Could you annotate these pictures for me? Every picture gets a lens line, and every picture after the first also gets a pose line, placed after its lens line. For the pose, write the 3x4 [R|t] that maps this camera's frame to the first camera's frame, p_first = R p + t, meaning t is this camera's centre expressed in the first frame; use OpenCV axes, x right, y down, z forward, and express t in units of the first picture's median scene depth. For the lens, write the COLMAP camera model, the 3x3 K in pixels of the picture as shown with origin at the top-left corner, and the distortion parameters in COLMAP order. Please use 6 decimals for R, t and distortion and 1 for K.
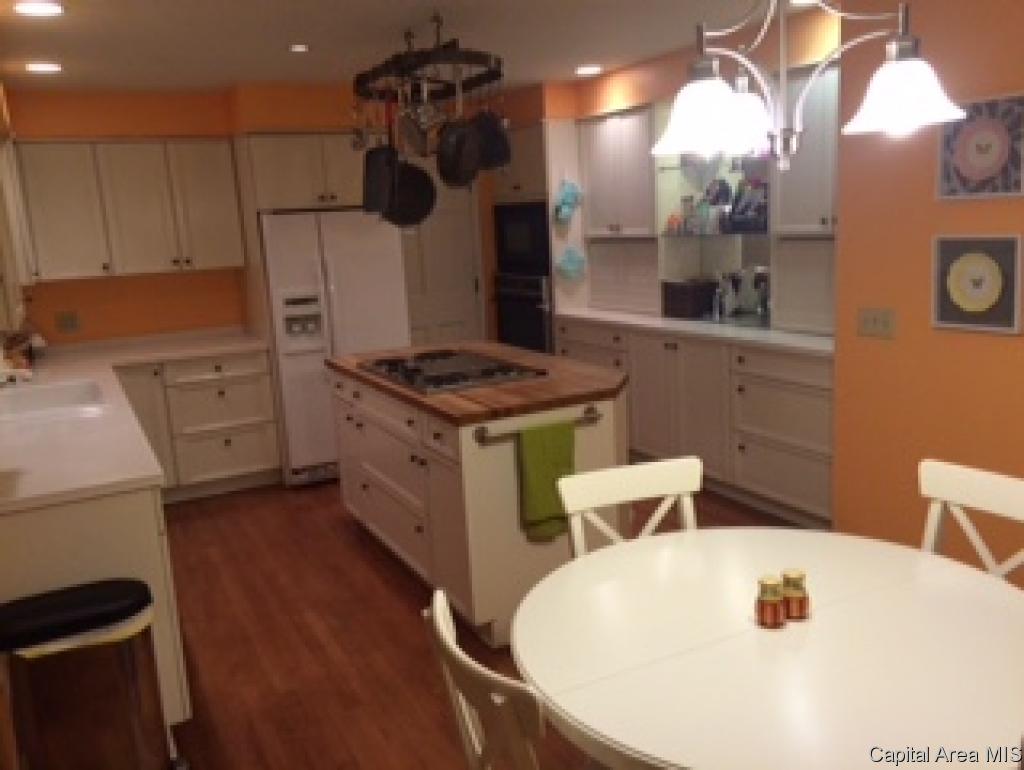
lens RADIAL K [[865.6, 0, 516.4], [0, 865.6, 387.0], [0, 0, 1]] dist [0.057016, -0.065630]
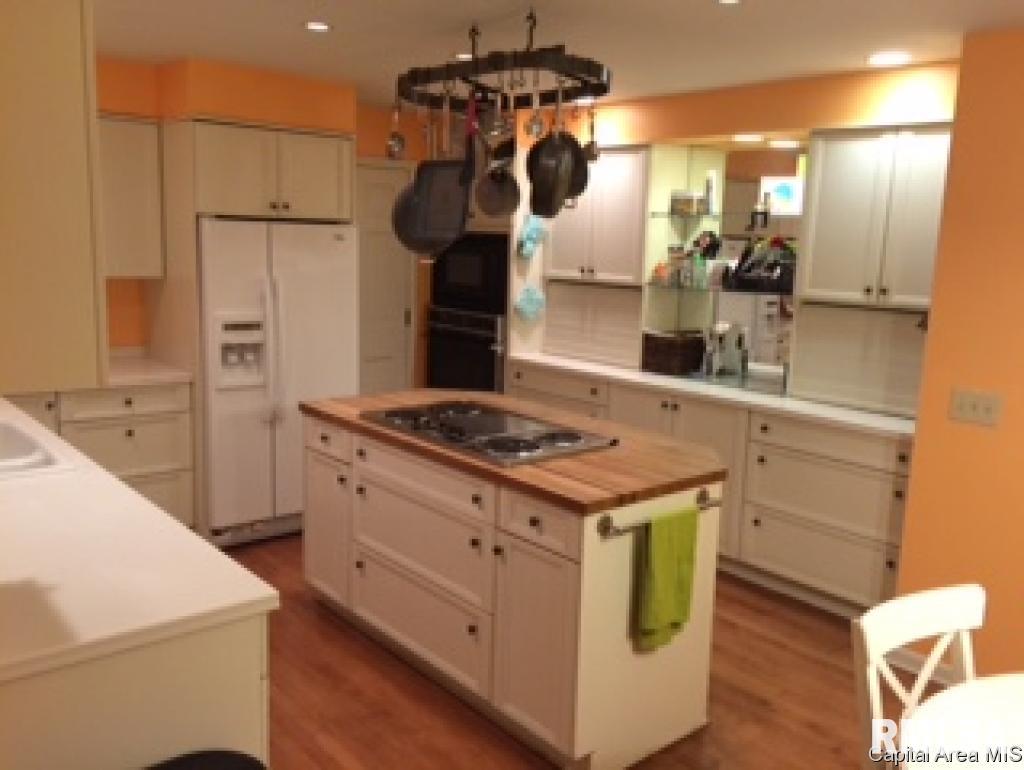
lens RADIAL K [[865.6, 0, 516.4], [0, 865.6, 387.0], [0, 0, 1]] dist [0.057016, -0.065630]
pose [[0.968537, 0.055949, 0.242499, -0.192855], [-0.049013, 0.998201, -0.034546, -0.025405], [-0.243995, 0.021574, 0.969536, 0.132475]]
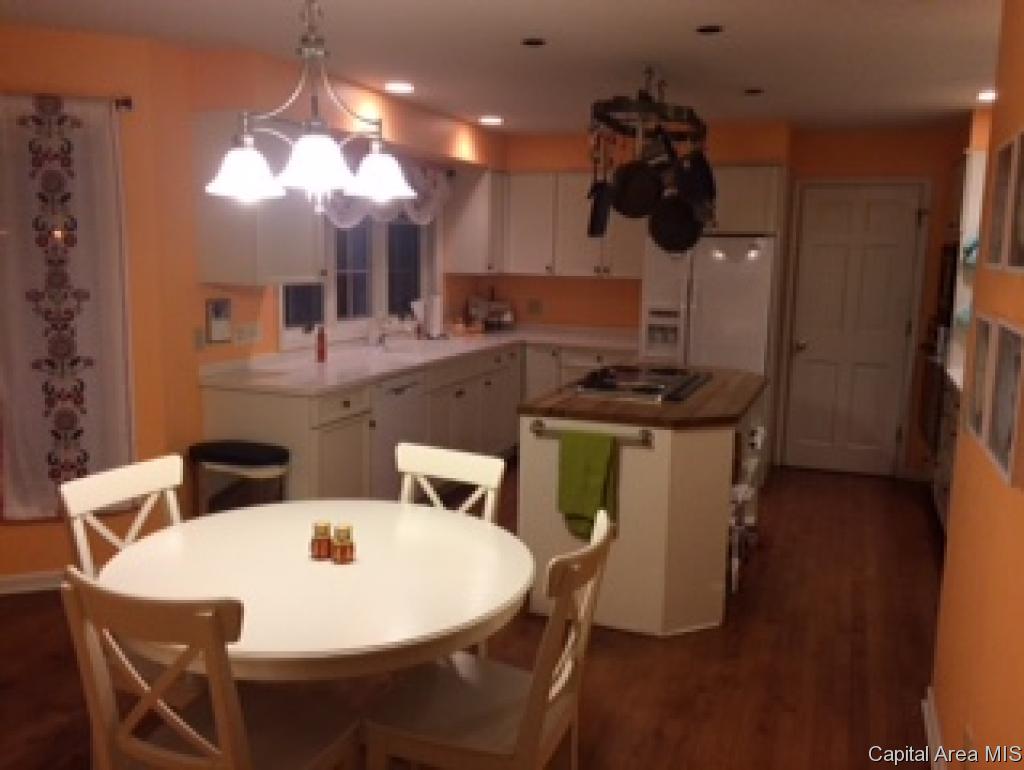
lens RADIAL K [[865.6, 0, 516.4], [0, 865.6, 387.0], [0, 0, 1]] dist [0.057016, -0.065630]
pose [[0.661694, 0.194212, -0.724185, 0.462412], [-0.210179, 0.975191, 0.069484, -0.043559], [0.719713, 0.106232, 0.686097, 0.096561]]
